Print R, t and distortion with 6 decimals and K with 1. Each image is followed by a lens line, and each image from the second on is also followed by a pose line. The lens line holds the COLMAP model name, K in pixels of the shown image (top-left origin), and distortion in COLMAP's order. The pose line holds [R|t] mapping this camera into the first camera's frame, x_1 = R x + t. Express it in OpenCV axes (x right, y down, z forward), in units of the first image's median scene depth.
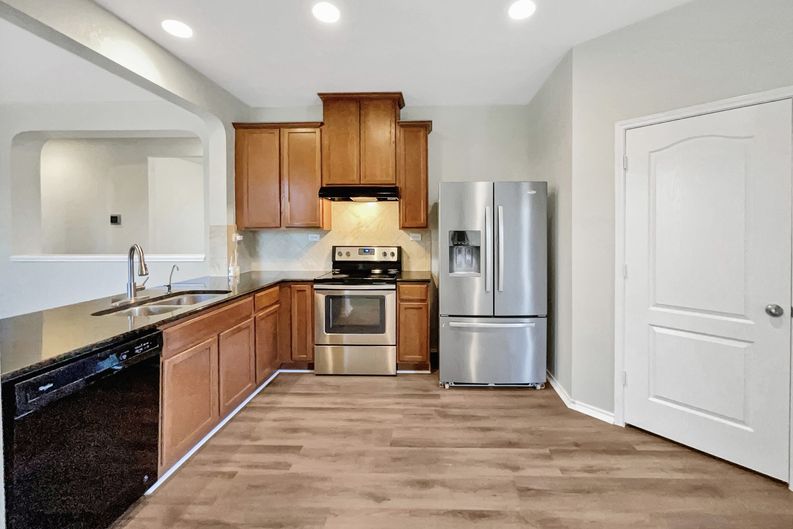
lens RADIAL K [[329.7, 0, 404.9], [0, 329.7, 234.7], [0, 0, 1]] dist [0.000125, 0.000176]
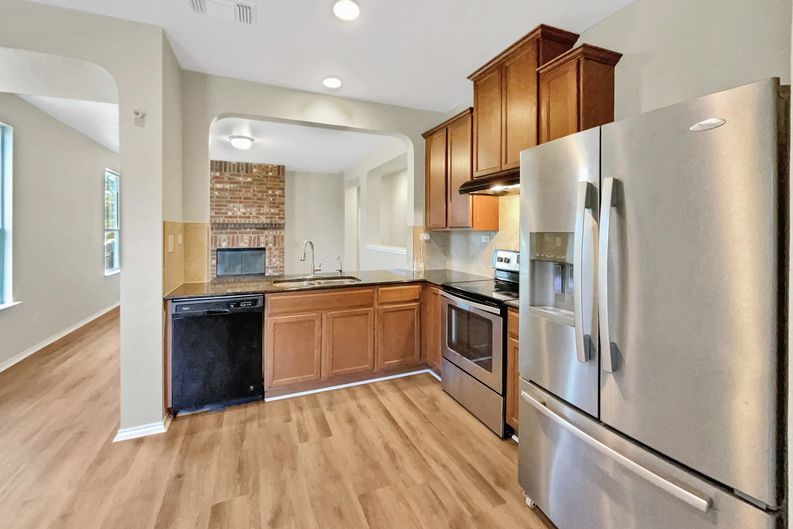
lens RADIAL K [[329.7, 0, 404.9], [0, 329.7, 234.7], [0, 0, 1]] dist [0.000125, 0.000176]
pose [[0.452414, 0.014882, -0.891684, 0.597300], [-0.014292, 0.999853, 0.009436, -0.010017], [0.891693, 0.008475, 0.452560, 0.601346]]
